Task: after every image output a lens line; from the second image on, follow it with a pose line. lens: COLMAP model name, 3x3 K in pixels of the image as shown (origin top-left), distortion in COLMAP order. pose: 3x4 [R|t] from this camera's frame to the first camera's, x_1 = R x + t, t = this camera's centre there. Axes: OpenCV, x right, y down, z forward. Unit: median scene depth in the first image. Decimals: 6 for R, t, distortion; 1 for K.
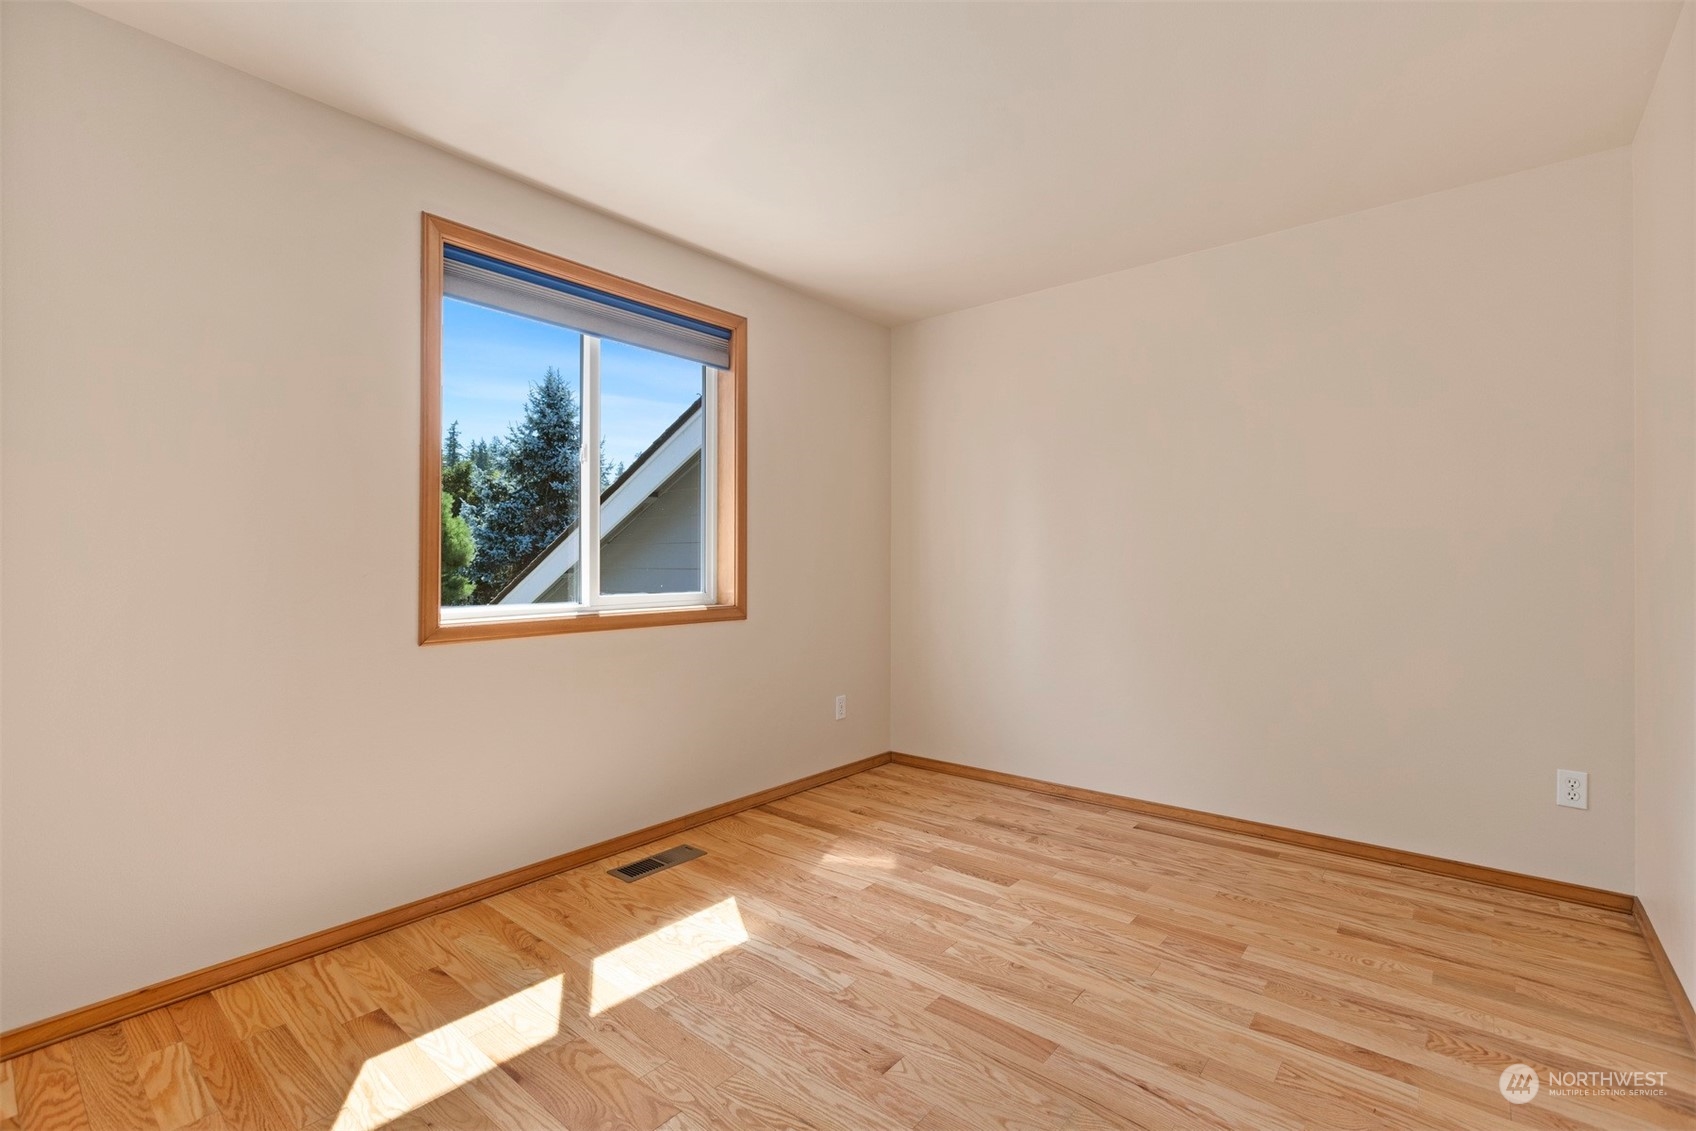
lens RADIAL K [[752.7, 0, 848.6], [0, 752.7, 564.0], [0, 0, 1]] dist [0.001008, -0.000200]
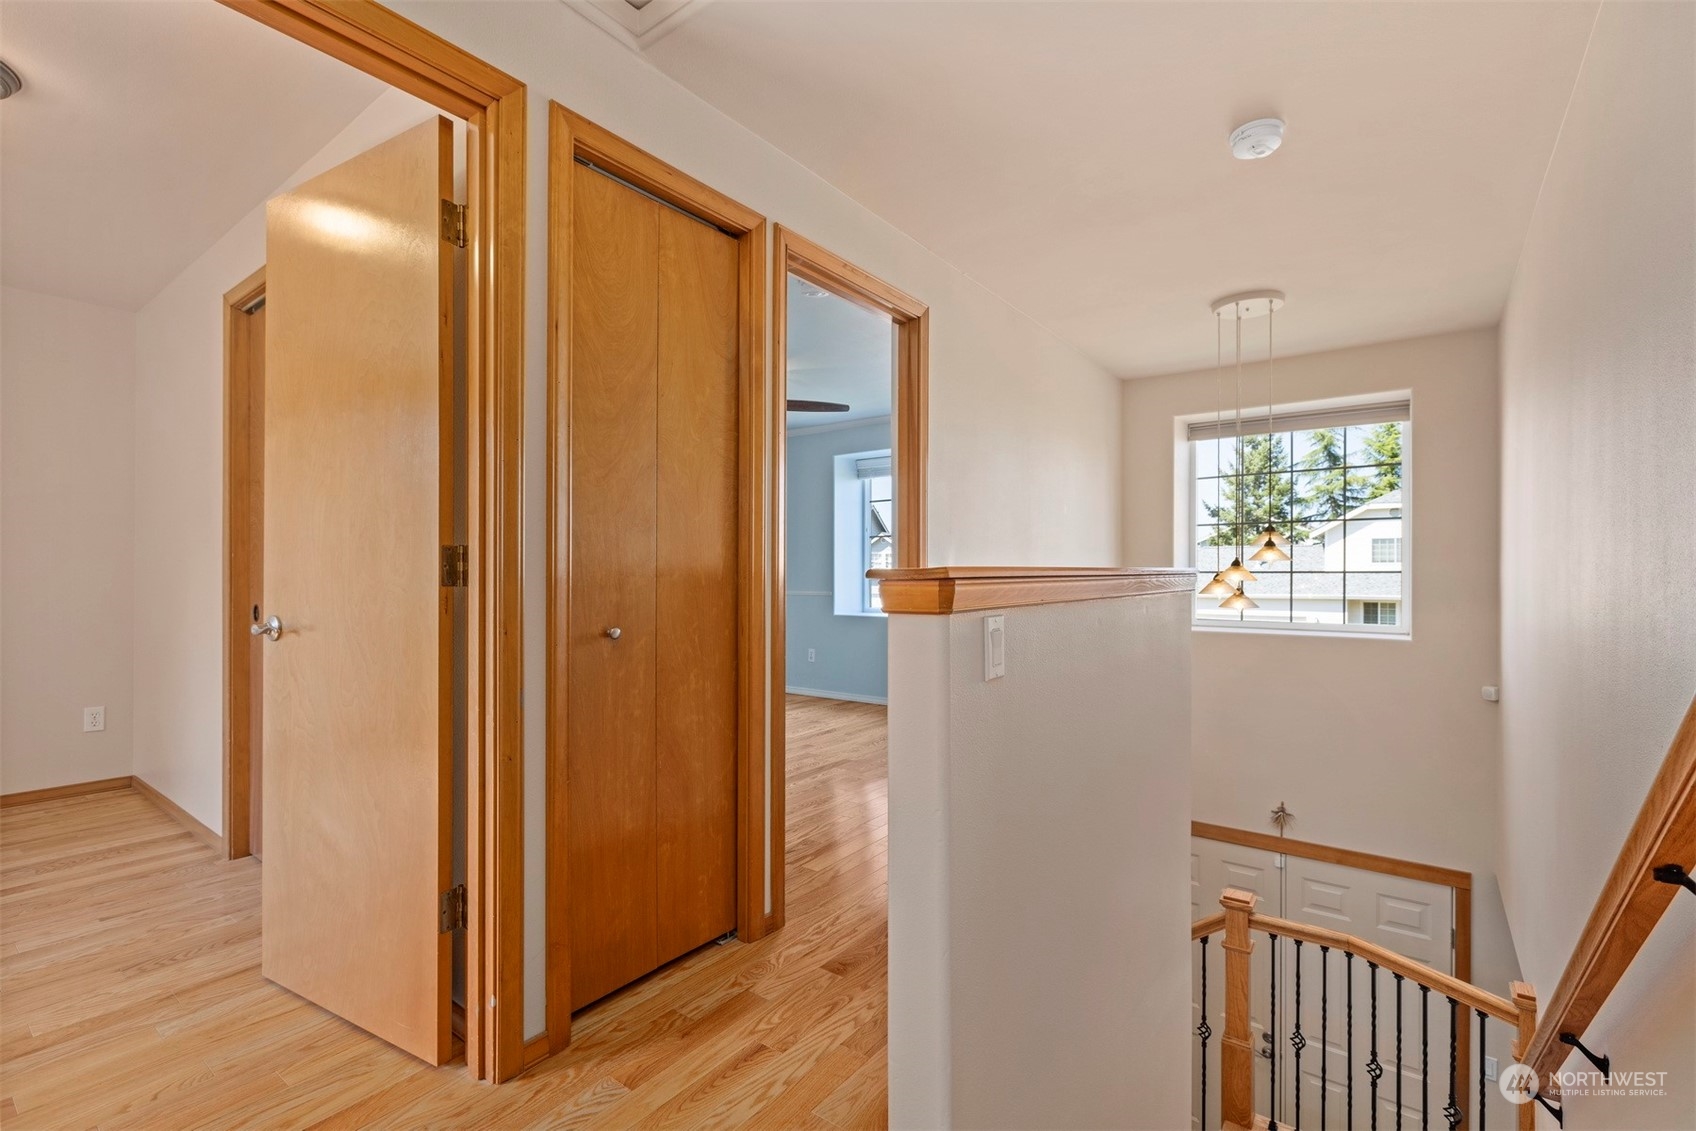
lens RADIAL K [[752.7, 0, 848.3], [0, 752.7, 568.7], [0, 0, 1]] dist [0.001008, -0.000200]
pose [[-0.053171, 0.003642, 0.998579, -0.672289], [-0.007444, 0.999964, -0.004043, -0.009925], [-0.998558, -0.007648, -0.053142, -0.458679]]
